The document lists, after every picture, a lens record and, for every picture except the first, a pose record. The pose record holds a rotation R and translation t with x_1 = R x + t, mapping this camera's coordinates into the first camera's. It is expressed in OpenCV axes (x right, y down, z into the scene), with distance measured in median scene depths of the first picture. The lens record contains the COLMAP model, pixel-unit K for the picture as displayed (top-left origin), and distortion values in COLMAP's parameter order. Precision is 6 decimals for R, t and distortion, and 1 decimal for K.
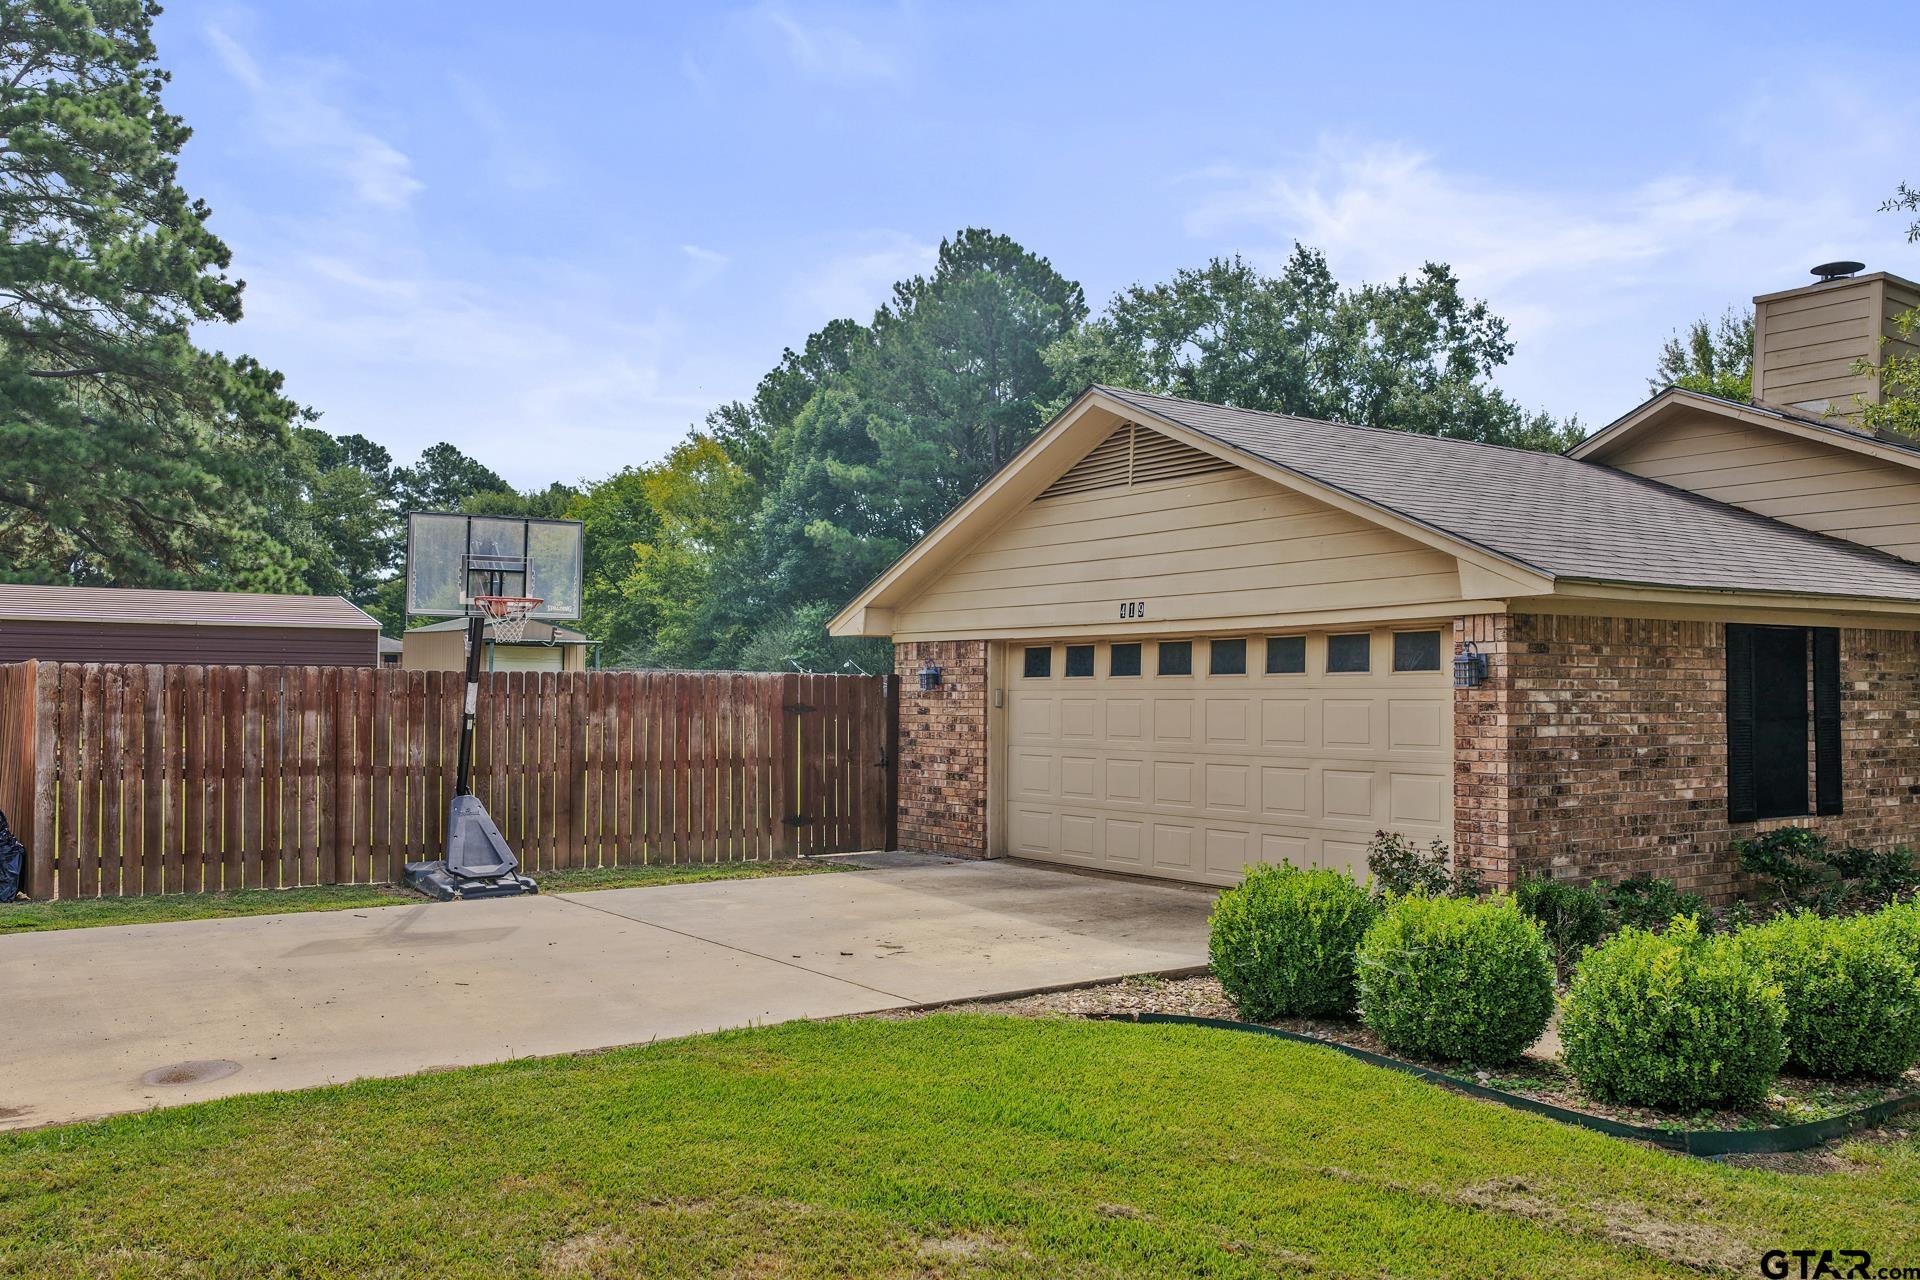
lens RADIAL K [[1649.1, 0, 960.0], [0, 1649.1, 640.0], [0, 0, 1]] dist [0.006602, 0.026704]
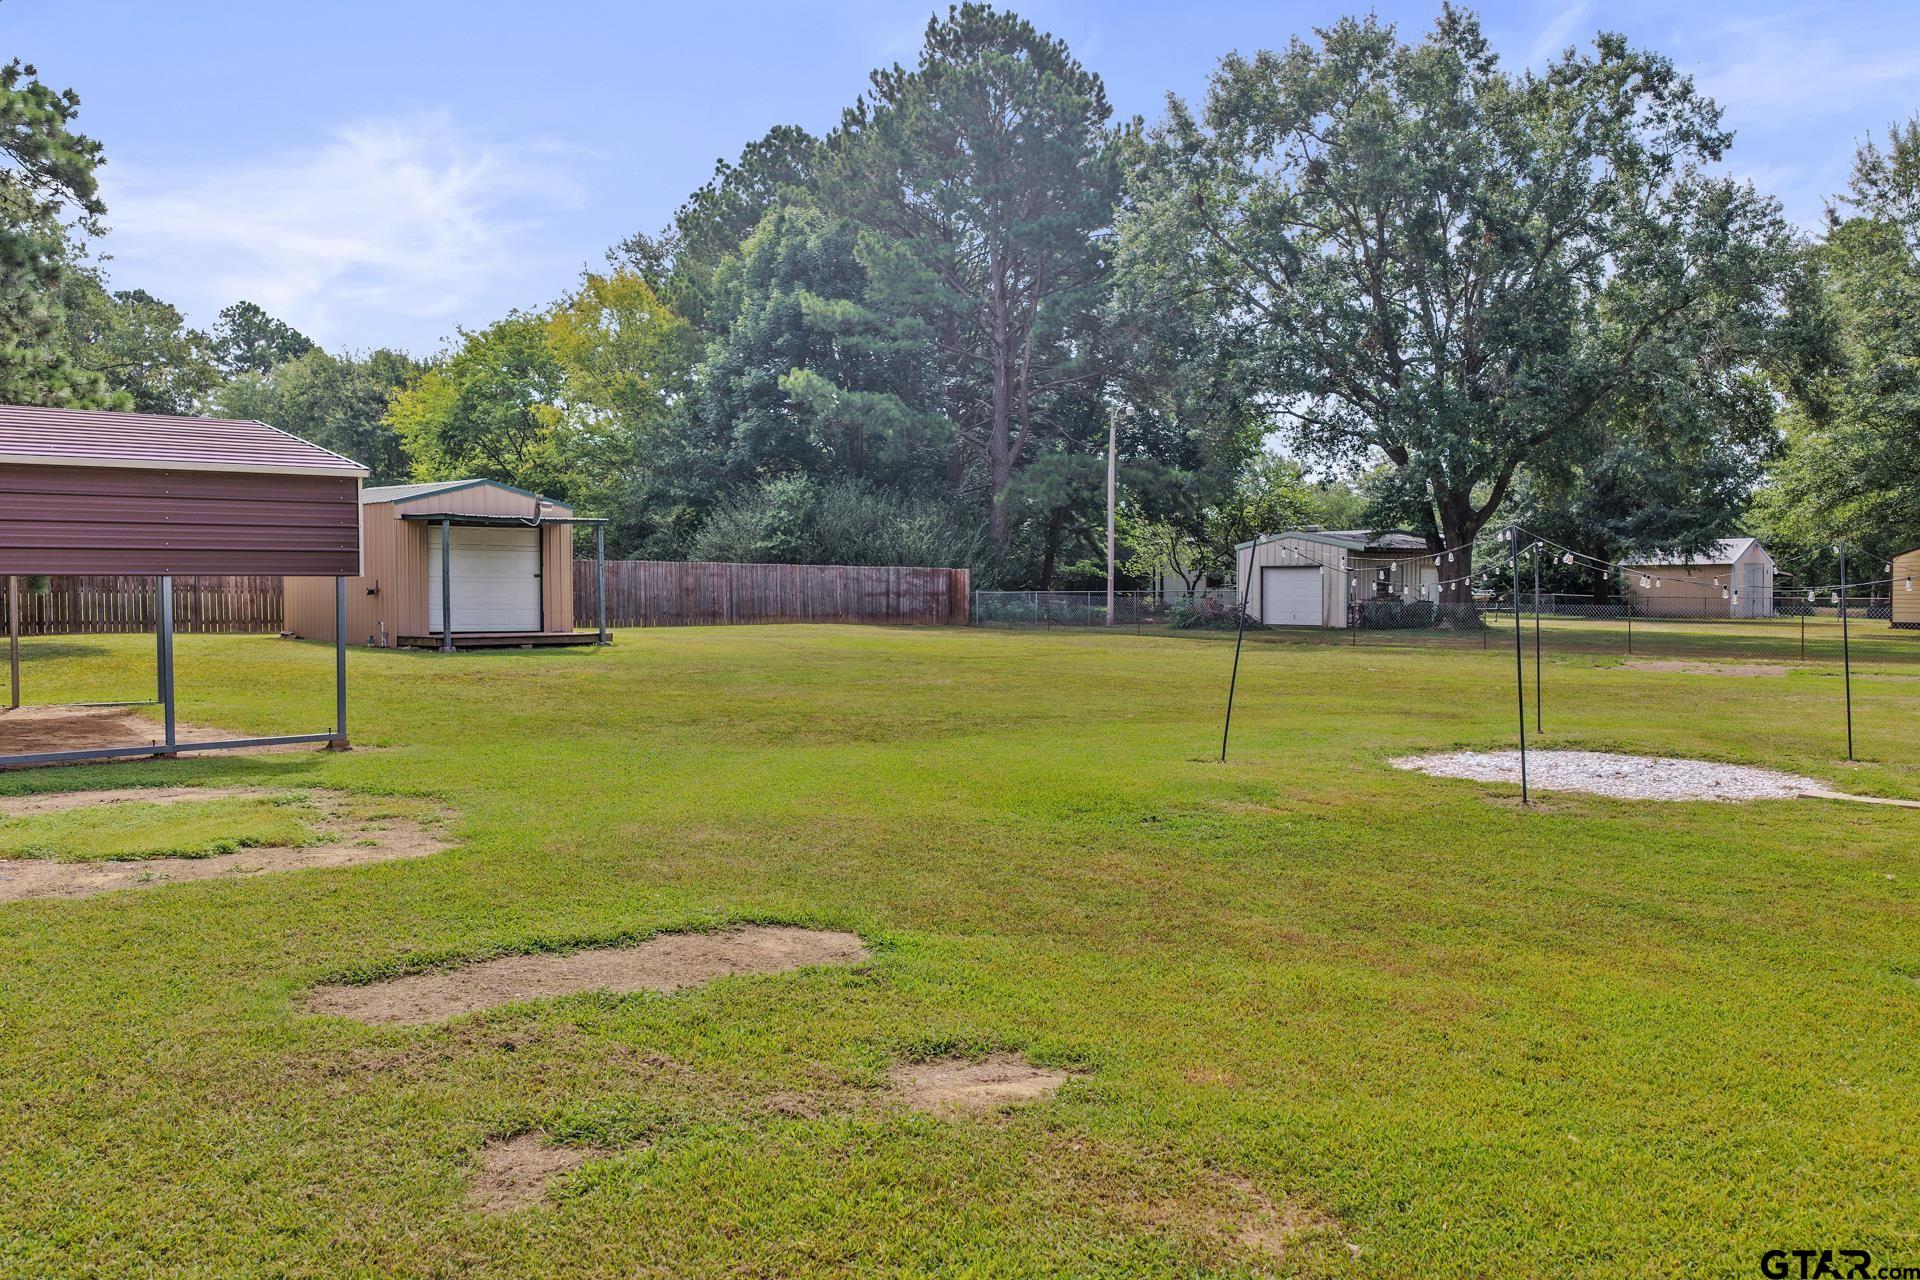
lens RADIAL K [[1649.1, 0, 960.0], [0, 1649.1, 640.0], [0, 0, 1]] dist [0.006602, 0.026704]
pose [[0.993341, -0.014357, 0.114314, -0.091804], [0.006866, 0.997819, 0.065649, 0.004205], [-0.115007, -0.064427, 0.991273, 0.193823]]
